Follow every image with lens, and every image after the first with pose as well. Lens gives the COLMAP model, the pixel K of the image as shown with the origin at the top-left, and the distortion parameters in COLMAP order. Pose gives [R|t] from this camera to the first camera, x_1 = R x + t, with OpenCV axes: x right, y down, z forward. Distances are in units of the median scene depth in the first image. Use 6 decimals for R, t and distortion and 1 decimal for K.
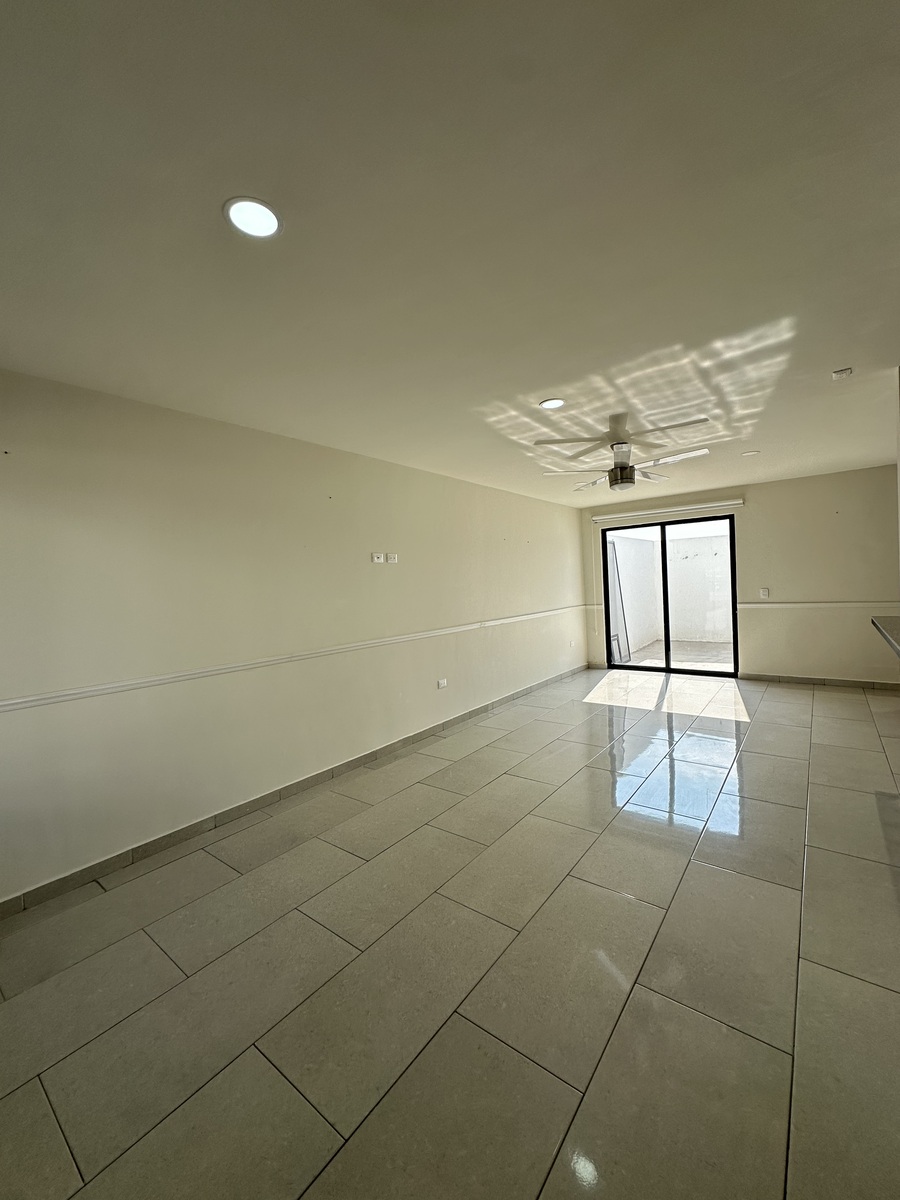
lens RADIAL K [[478.0, 0, 446.7], [0, 478.0, 598.1], [0, 0, 1]] dist [-0.003514, 0.000605]
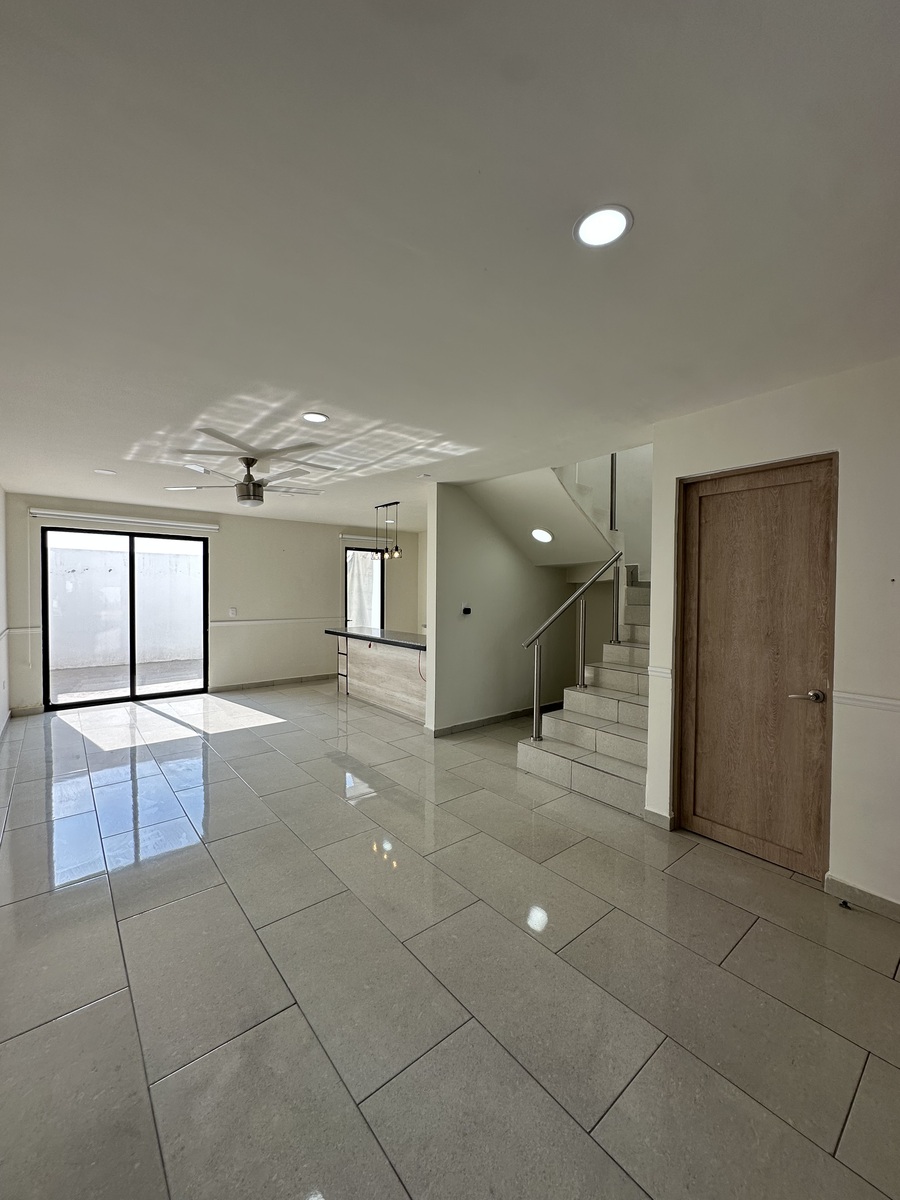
lens RADIAL K [[478.0, 0, 449.0], [0, 478.0, 599.2], [0, 0, 1]] dist [-0.003514, 0.000605]
pose [[0.209326, 0.029321, 0.977406, -0.579273], [0.009460, 0.999443, -0.032008, 0.000242], [-0.977800, 0.015946, 0.208932, 0.460497]]
